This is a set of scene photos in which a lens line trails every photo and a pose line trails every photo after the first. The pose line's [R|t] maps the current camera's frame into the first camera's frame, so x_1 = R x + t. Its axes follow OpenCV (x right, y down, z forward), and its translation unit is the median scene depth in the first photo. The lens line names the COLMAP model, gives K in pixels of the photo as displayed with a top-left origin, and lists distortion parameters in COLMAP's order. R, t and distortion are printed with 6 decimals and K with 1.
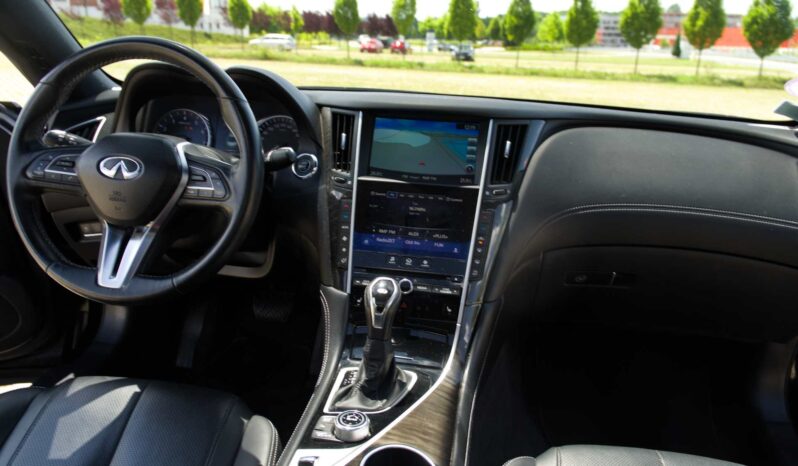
lens RADIAL K [[601.6, 0, 399.0], [0, 601.6, 233.0], [0, 0, 1]] dist [0.001786, -0.000764]
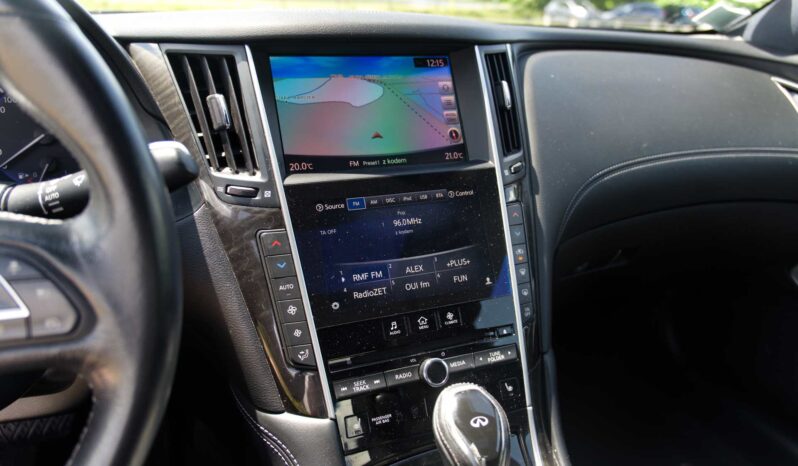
lens RADIAL K [[601.1, 0, 399.0], [0, 601.1, 233.0], [0, 0, 1]] dist [0.050203, -0.001645]
pose [[0.855706, -0.203495, 0.475771, -0.234319], [0.162561, 0.978597, 0.126185, -0.098978], [-0.491266, -0.030636, 0.870471, 0.529602]]
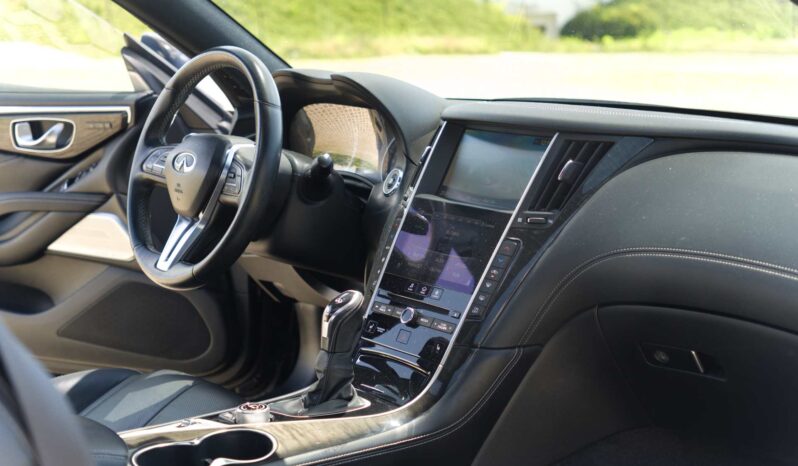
lens RADIAL K [[1239.6, 0, 399.0], [0, 1239.6, 233.0], [0, 0, 1]] dist [0.157892, -1.315070]
pose [[0.730808, 0.070412, -0.678941, 1.153315], [-0.175113, 0.980716, -0.086782, 0.123589], [0.659738, 0.182312, 0.729046, -0.321074]]
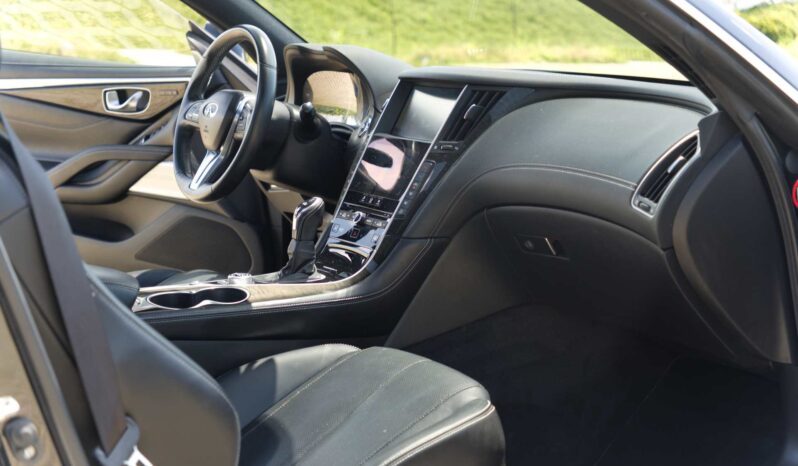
lens RADIAL K [[1239.6, 0, 399.0], [0, 1239.6, 233.0], [0, 0, 1]] dist [0.157892, -1.315070]
pose [[0.651284, 0.077761, -0.754840, 1.837143], [-0.199760, 0.977219, -0.071685, 0.265756], [0.732069, 0.197474, 0.651980, -0.517422]]
